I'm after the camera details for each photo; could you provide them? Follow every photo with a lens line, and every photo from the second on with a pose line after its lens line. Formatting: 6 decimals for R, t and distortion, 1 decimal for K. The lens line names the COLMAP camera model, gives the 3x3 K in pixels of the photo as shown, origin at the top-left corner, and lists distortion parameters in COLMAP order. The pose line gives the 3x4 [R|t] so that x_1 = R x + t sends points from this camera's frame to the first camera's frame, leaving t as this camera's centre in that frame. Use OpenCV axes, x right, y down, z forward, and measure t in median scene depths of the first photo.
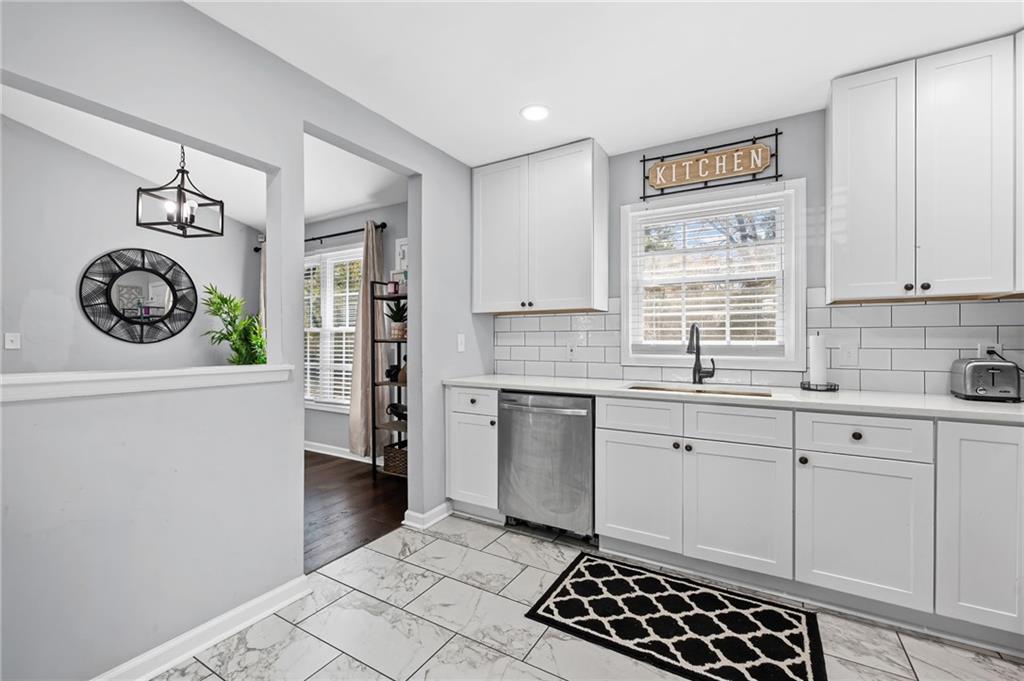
lens RADIAL K [[435.9, 0, 508.5], [0, 435.9, 346.0], [0, 0, 1]] dist [-0.002355, 0.000483]
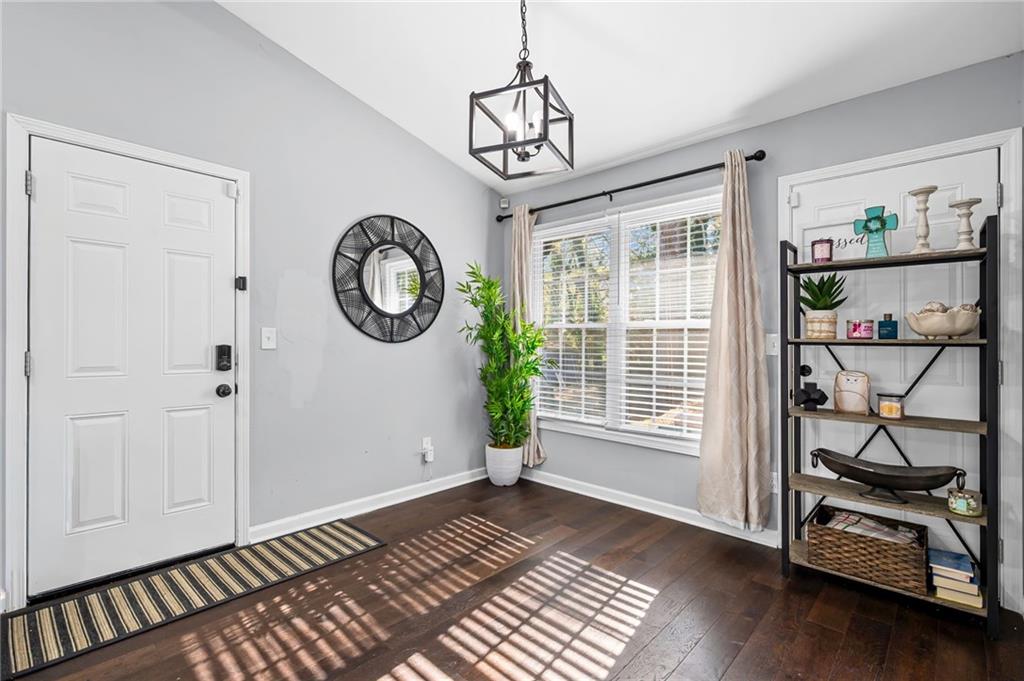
lens RADIAL K [[476.6, 0, 513.5], [0, 476.6, 349.4], [0, 0, 1]] dist [-0.003472, 0.000550]
pose [[0.973526, 0.011586, -0.228283, -0.452615], [-0.010600, 0.999928, 0.005547, -0.001117], [0.228331, -0.002981, 0.973579, 0.252291]]
